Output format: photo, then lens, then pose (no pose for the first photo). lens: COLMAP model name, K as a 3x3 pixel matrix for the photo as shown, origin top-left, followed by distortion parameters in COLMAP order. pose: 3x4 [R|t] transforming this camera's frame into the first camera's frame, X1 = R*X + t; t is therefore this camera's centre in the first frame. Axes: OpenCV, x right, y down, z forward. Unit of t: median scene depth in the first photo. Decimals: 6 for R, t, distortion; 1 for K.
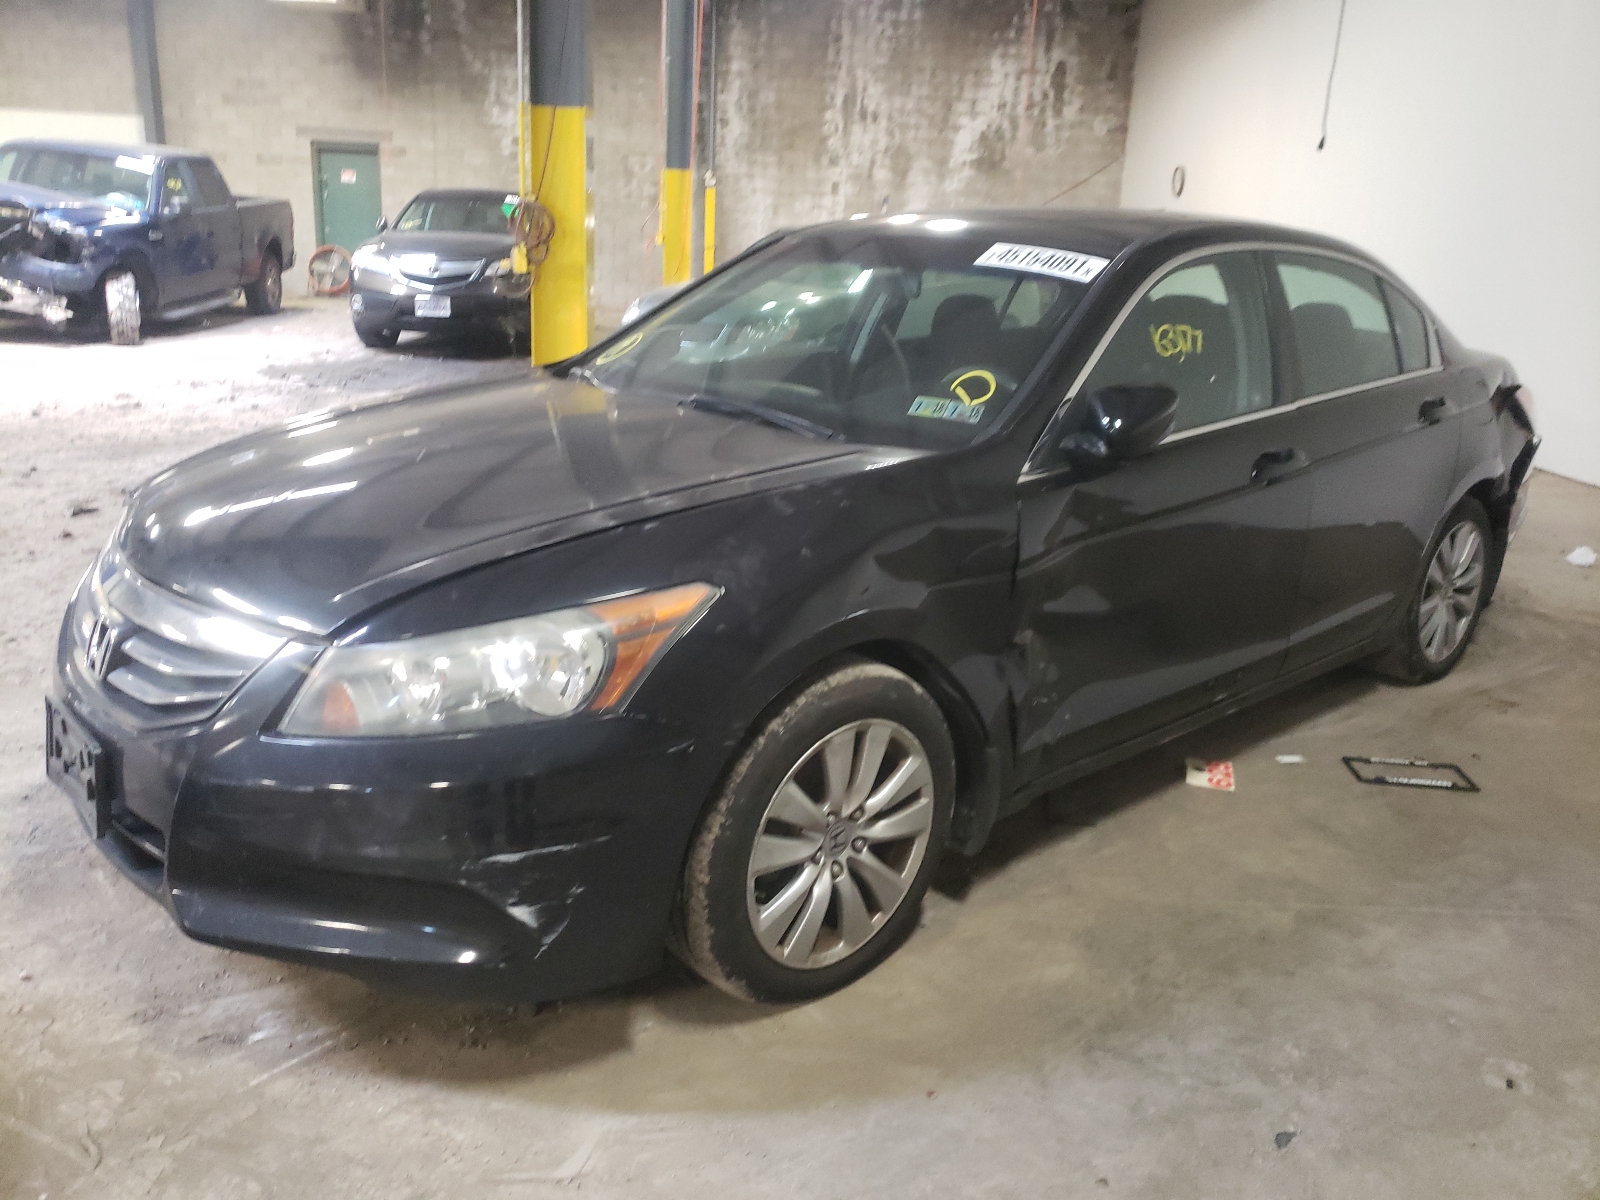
lens RADIAL K [[1337.8, 0, 800.0], [0, 1337.8, 600.0], [0, 0, 1]] dist [0.051056, 0.004085]
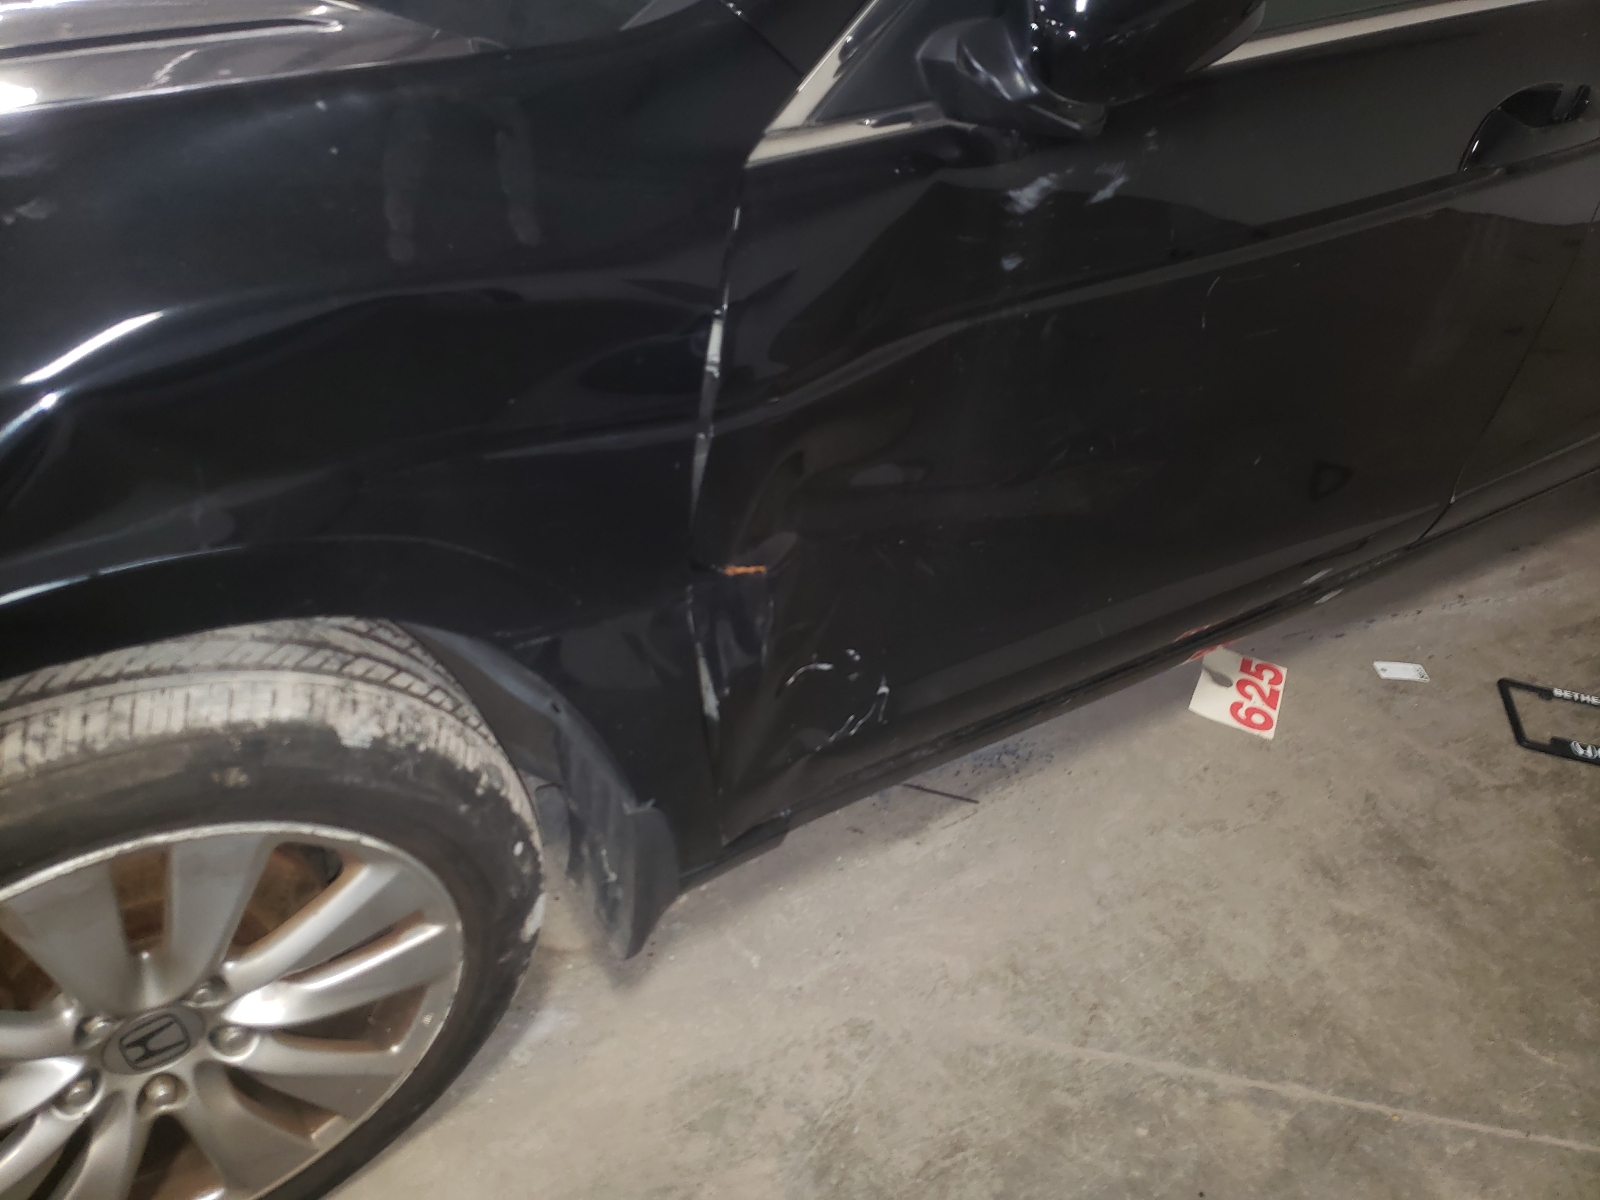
lens RADIAL K [[1337.8, 0, 800.0], [0, 1337.8, 600.0], [0, 0, 1]] dist [0.051056, 0.004085]
pose [[0.986185, 0.145744, -0.078722, 0.165196], [-0.109069, 0.929015, 0.353602, -0.080313], [0.124669, -0.340131, 0.932078, 0.477395]]
